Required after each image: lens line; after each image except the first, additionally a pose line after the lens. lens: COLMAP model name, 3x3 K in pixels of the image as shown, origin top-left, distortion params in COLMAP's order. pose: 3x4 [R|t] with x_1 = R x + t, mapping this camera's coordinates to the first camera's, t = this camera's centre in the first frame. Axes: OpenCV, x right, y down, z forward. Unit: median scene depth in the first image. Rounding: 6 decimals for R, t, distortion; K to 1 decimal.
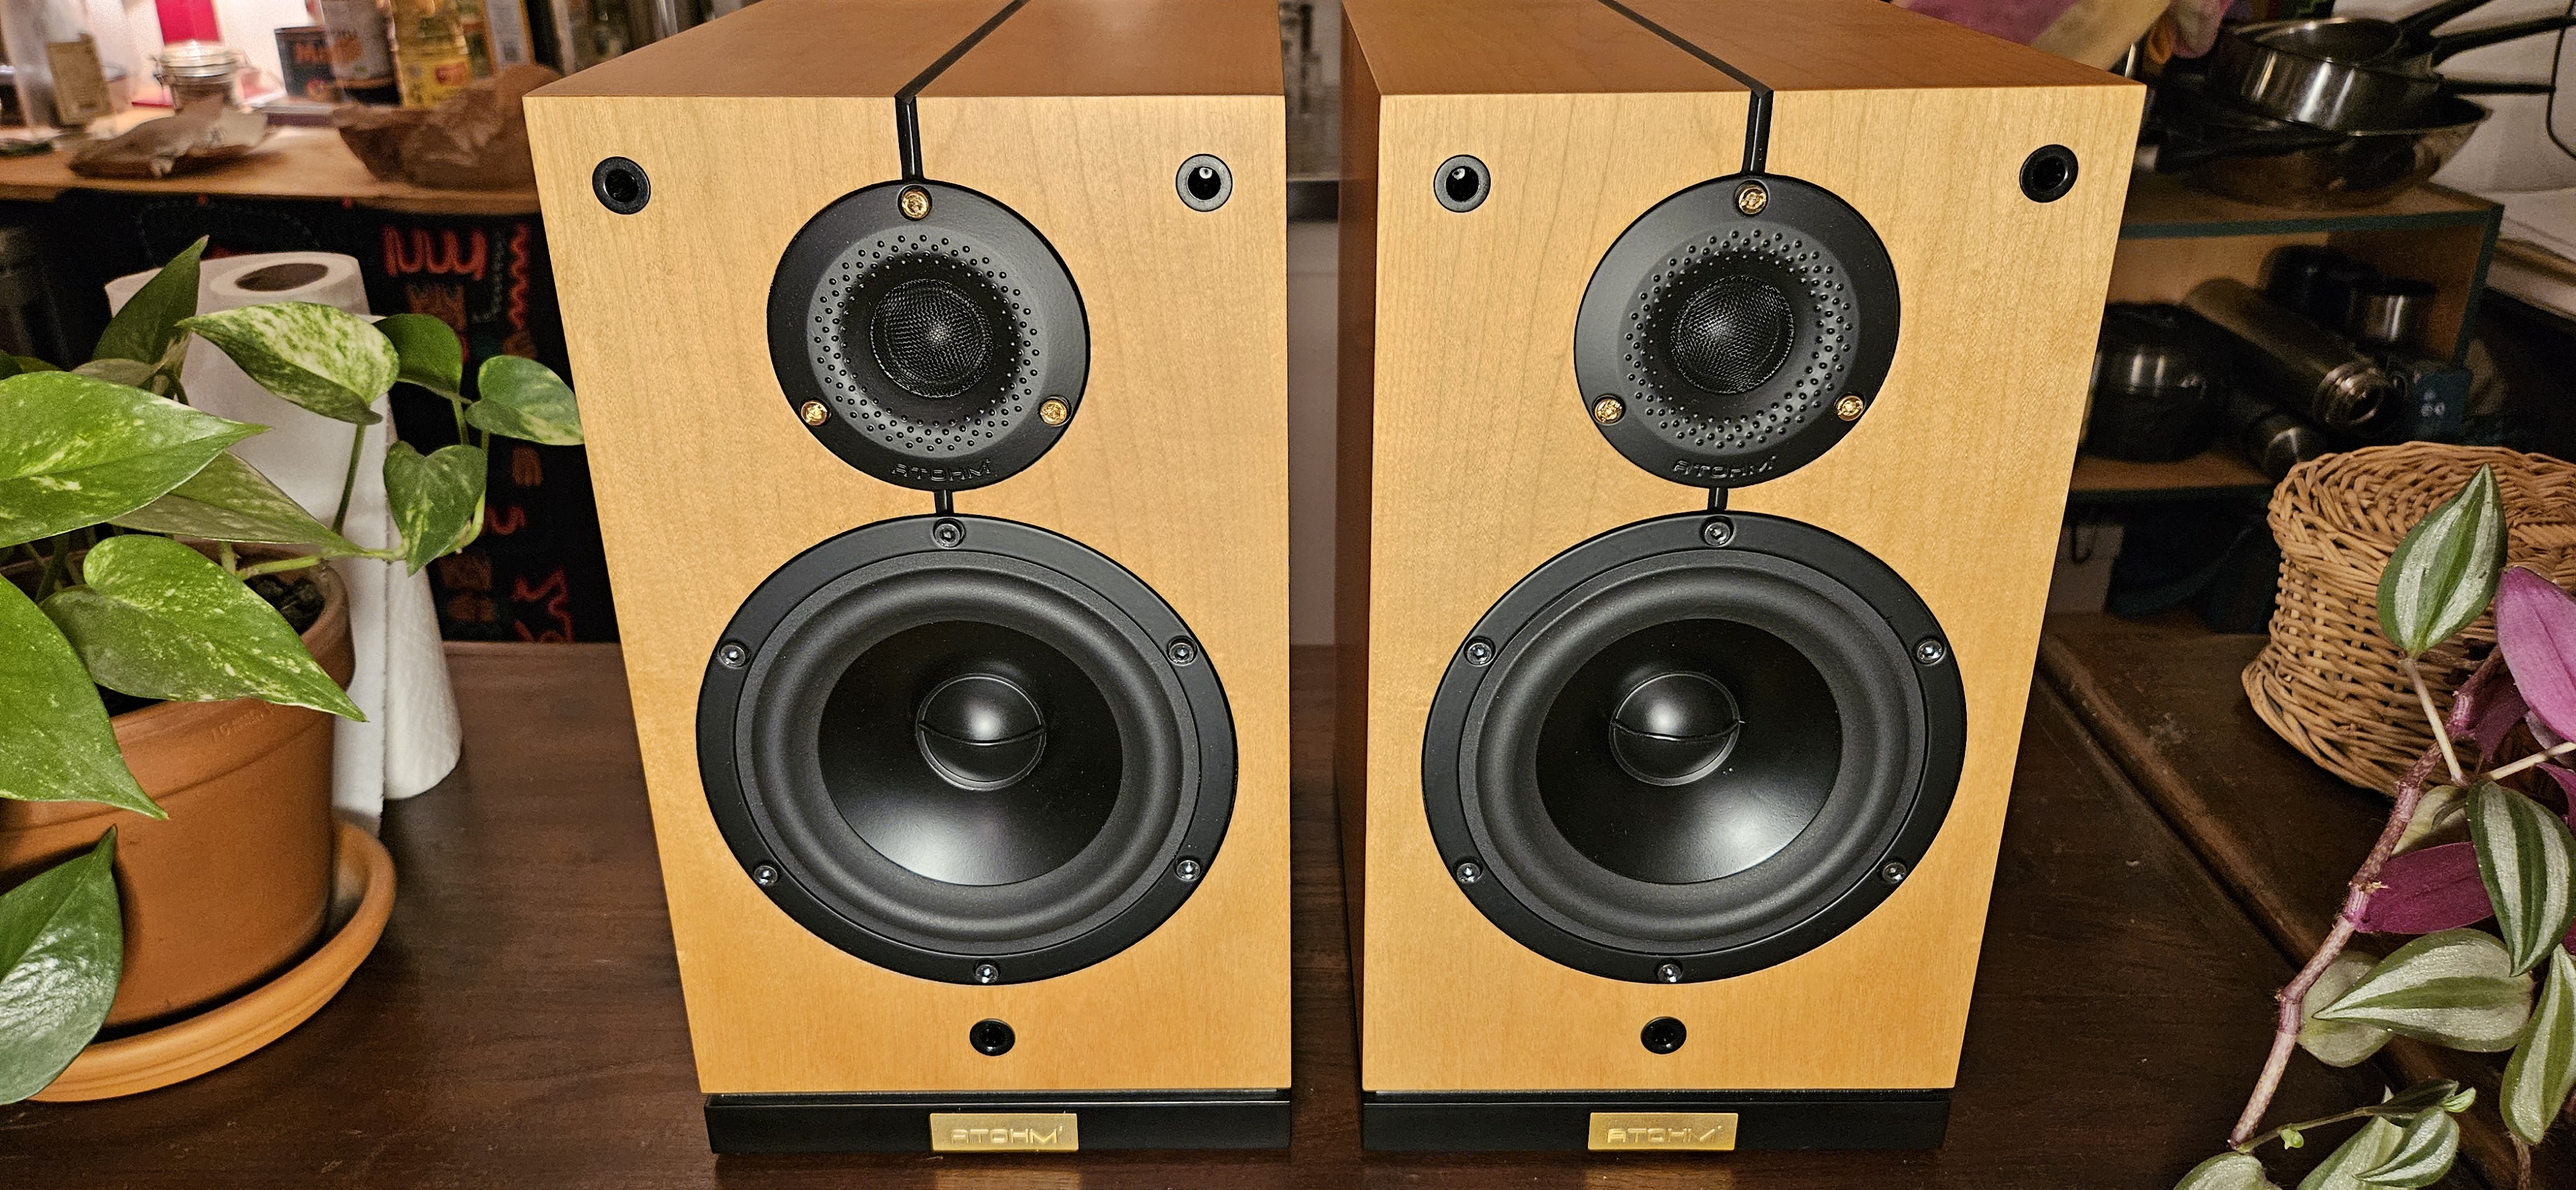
lens RADIAL K [[1775.9, 0, 1350.7], [0, 1775.9, 598.6], [0, 0, 1]] dist [0.044350, -0.054010]
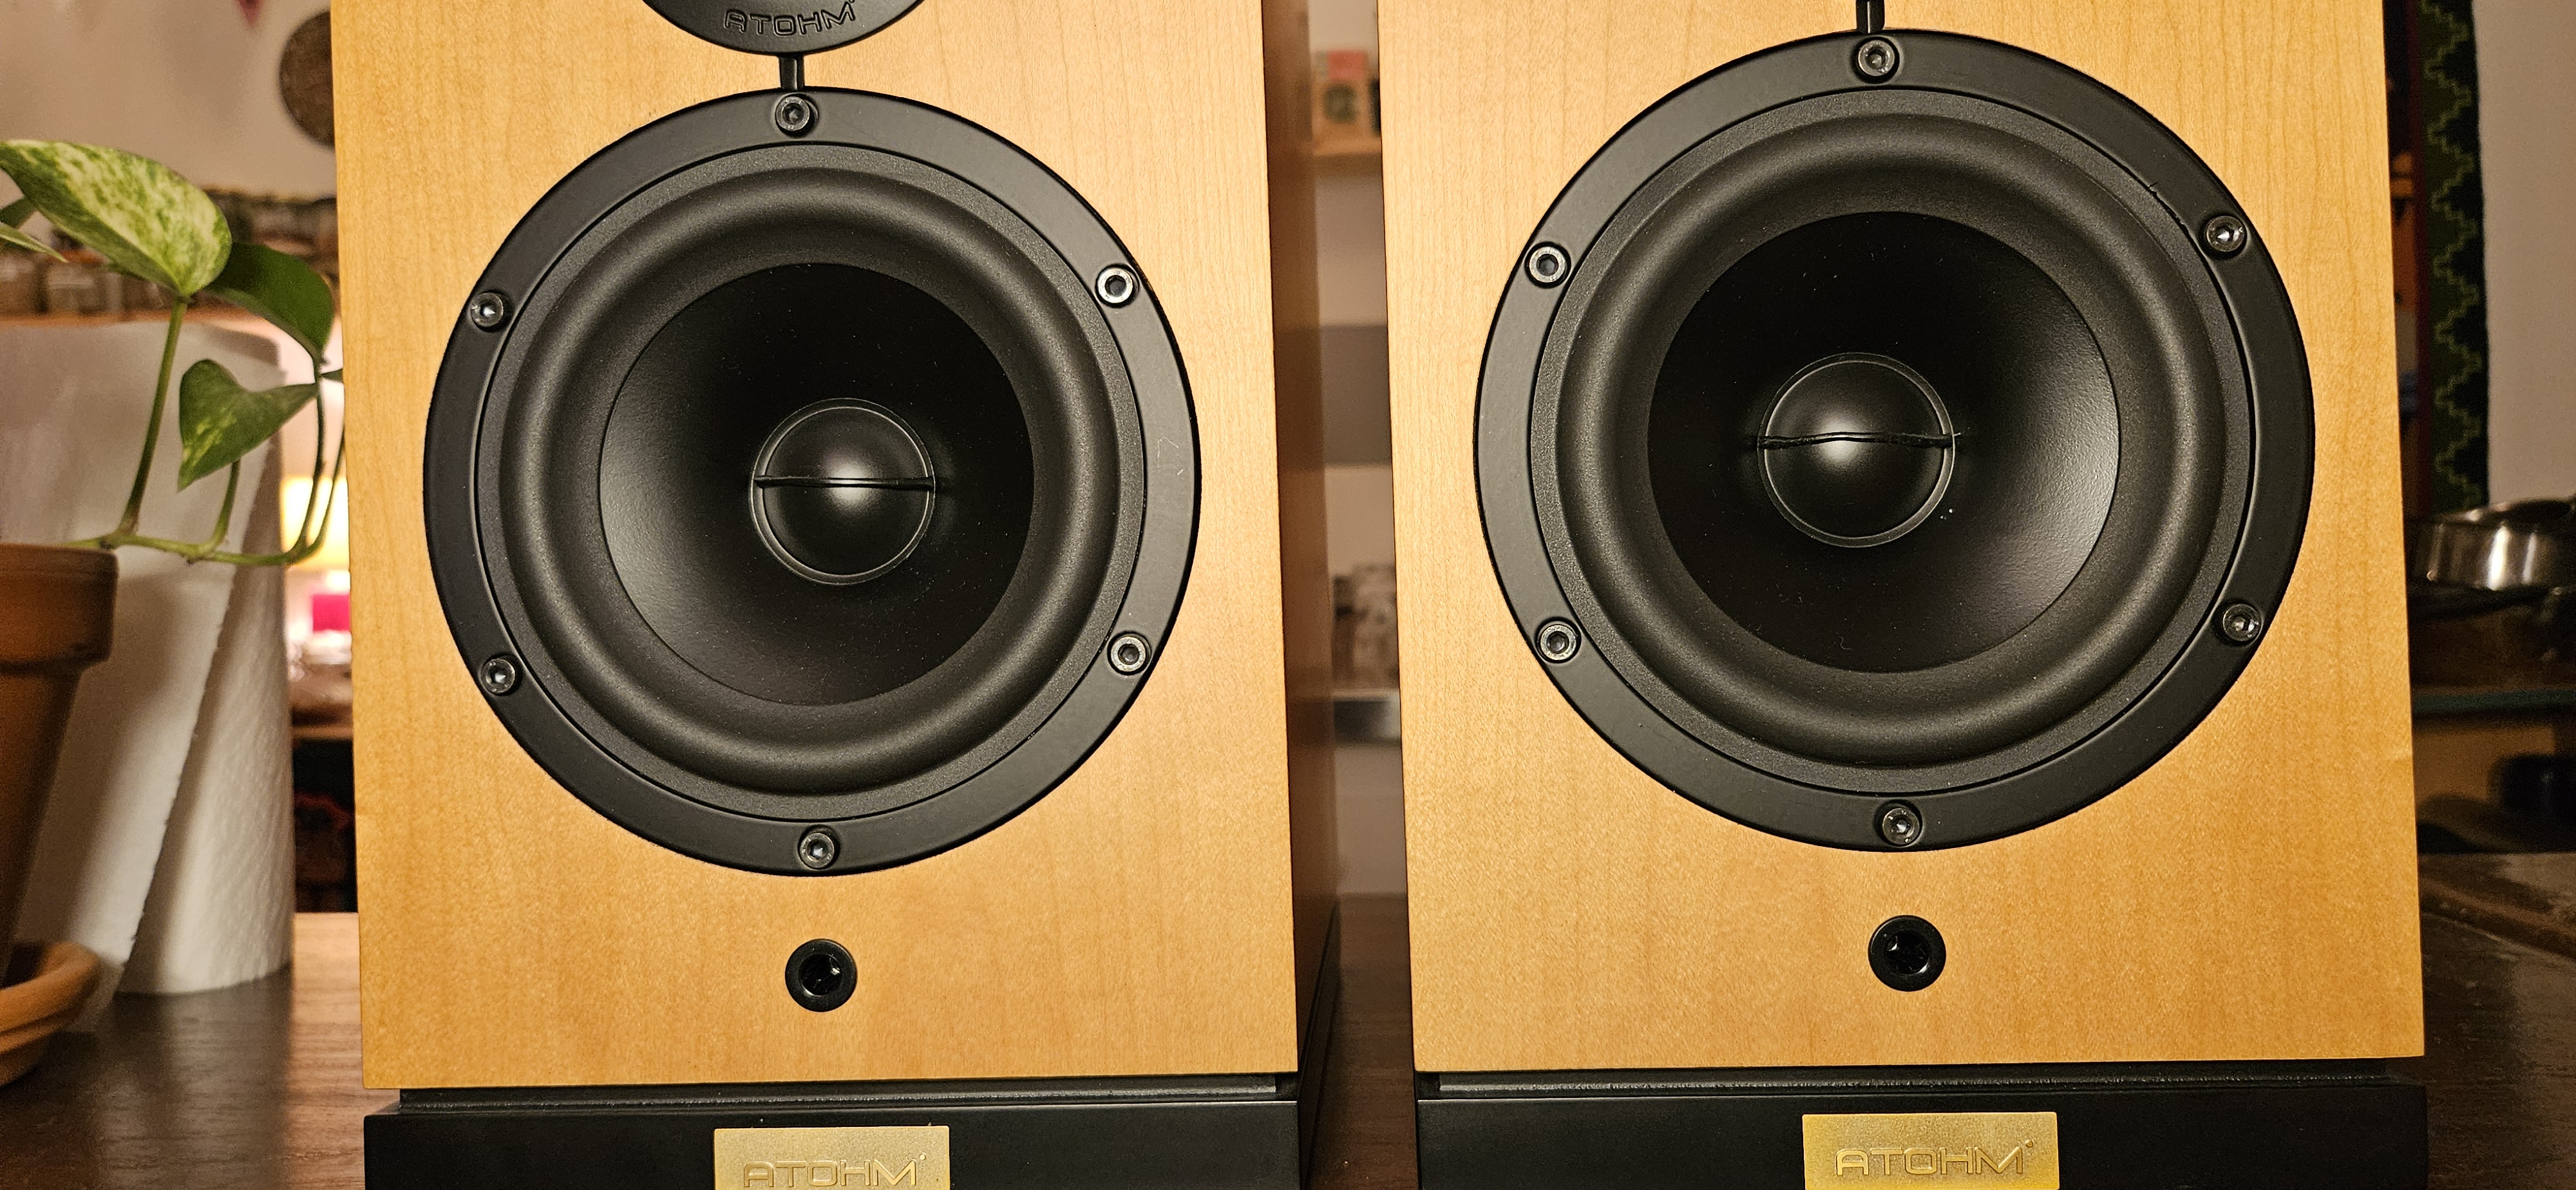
lens RADIAL K [[1775.9, 0, 1350.7], [0, 1775.9, 598.6], [0, 0, 1]] dist [0.044350, -0.054010]
pose [[0.996441, -0.045678, -0.070841, 0.034109], [0.011275, 0.905114, -0.425019, 0.373197], [0.083533, 0.422708, 0.902408, 0.368301]]
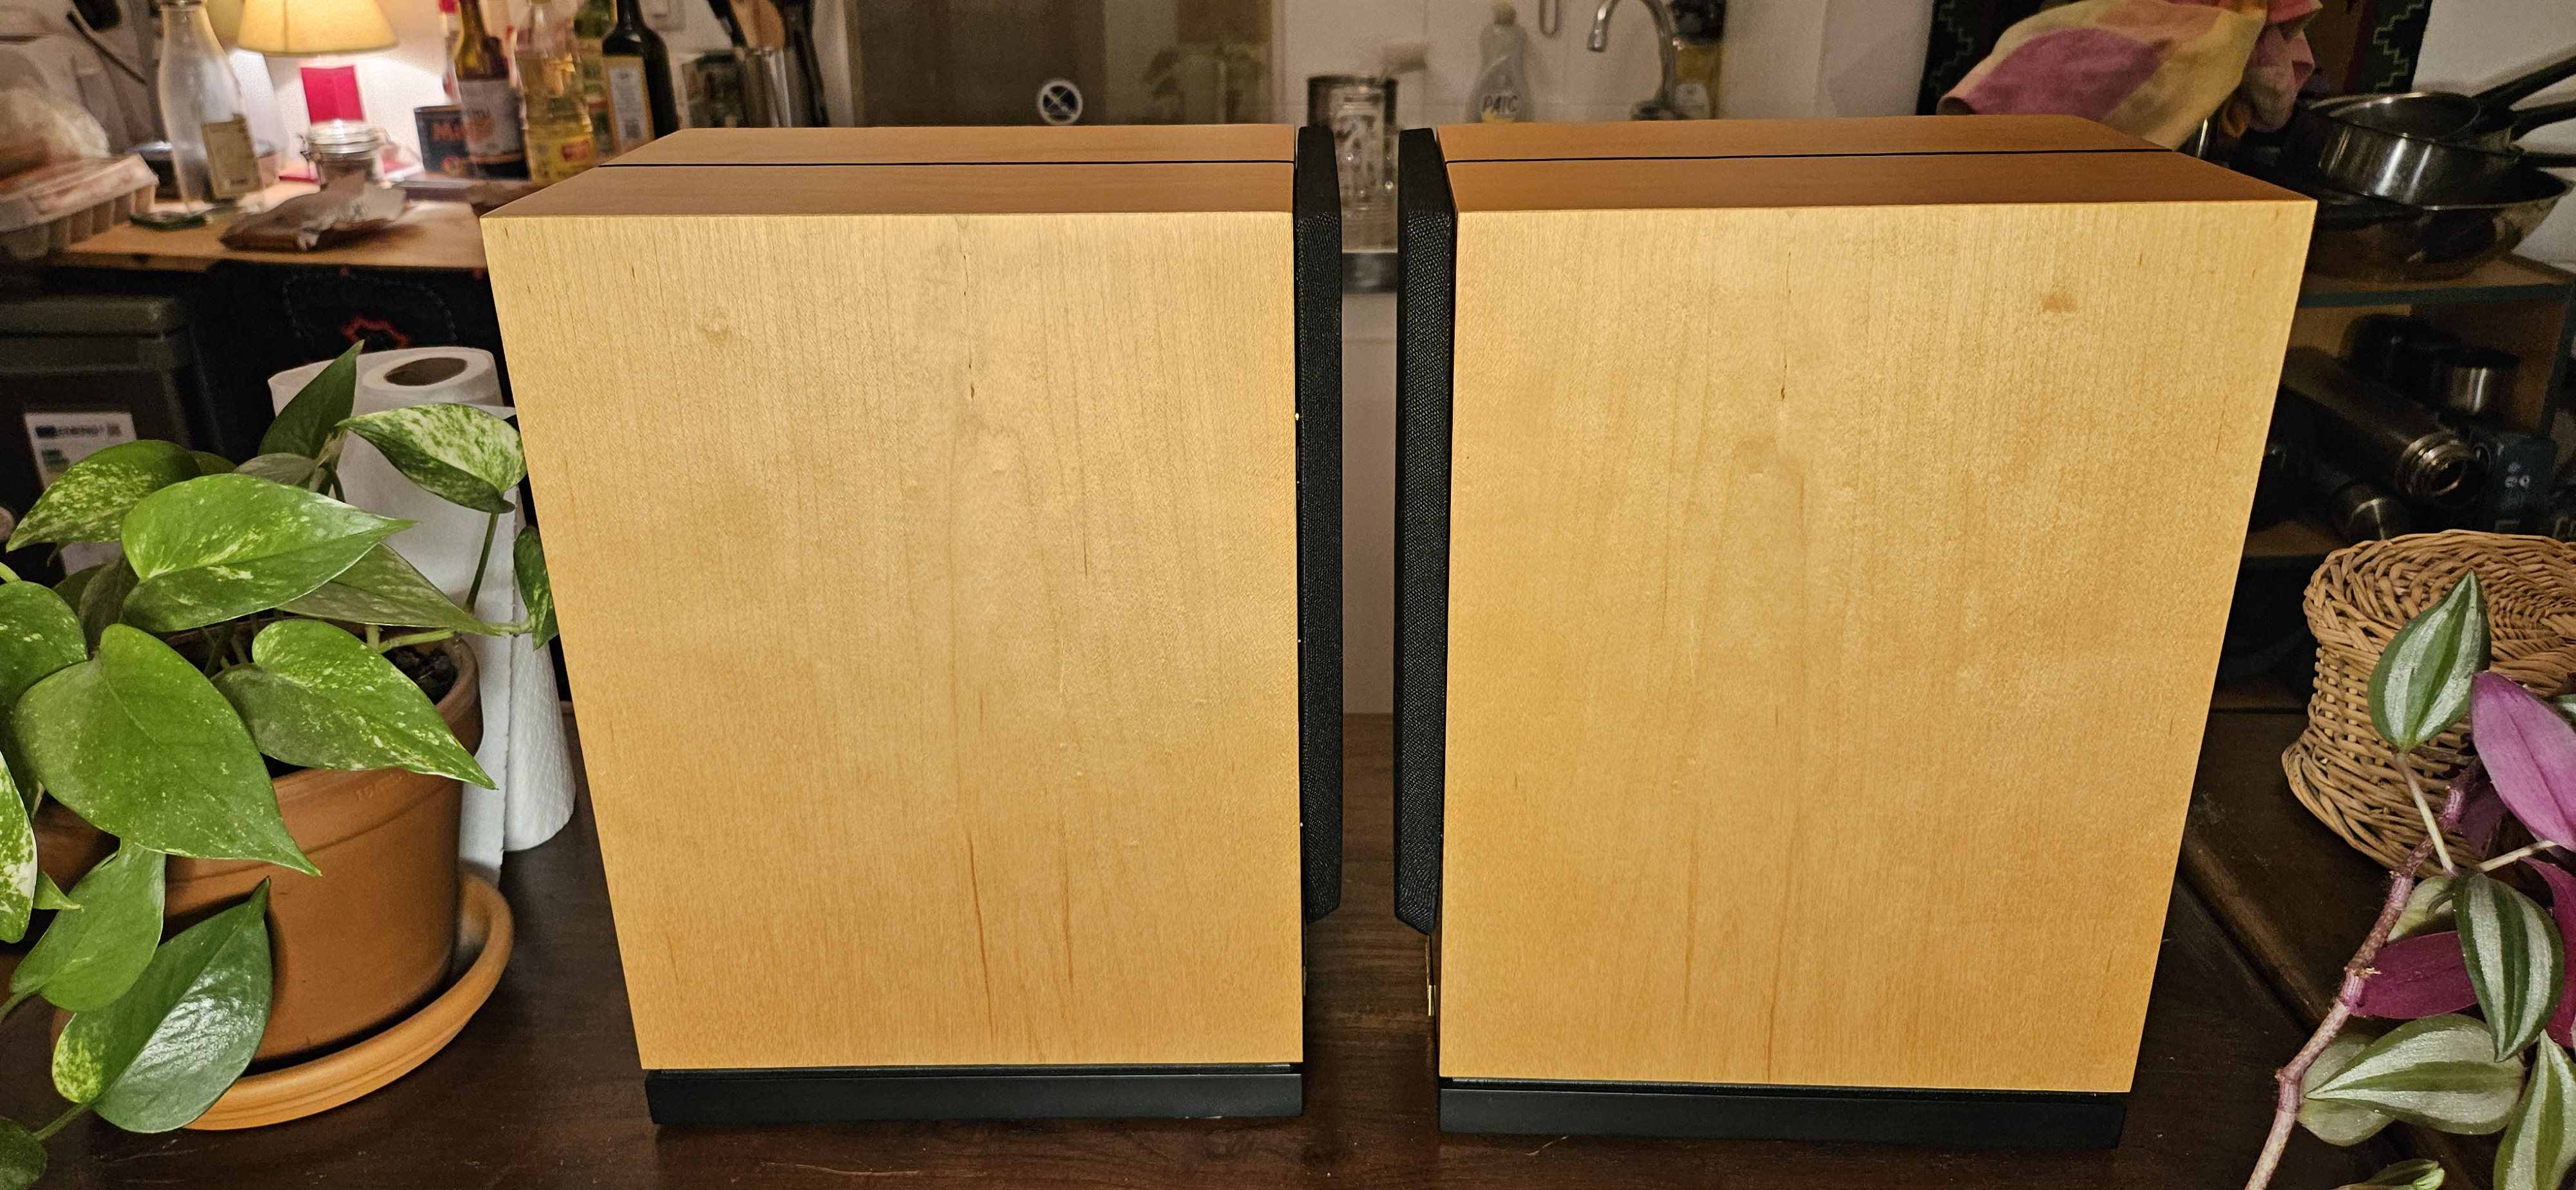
lens RADIAL K [[1792.7, 0, 1362.4], [0, 1792.7, 591.7], [0, 0, 1]] dist [0.001002, 0.001610]
pose [[0.998917, 0.009162, -0.045609, 0.028667], [-0.010595, 0.999455, -0.031277, -0.020164], [0.045297, 0.031726, 0.998470, -0.071163]]
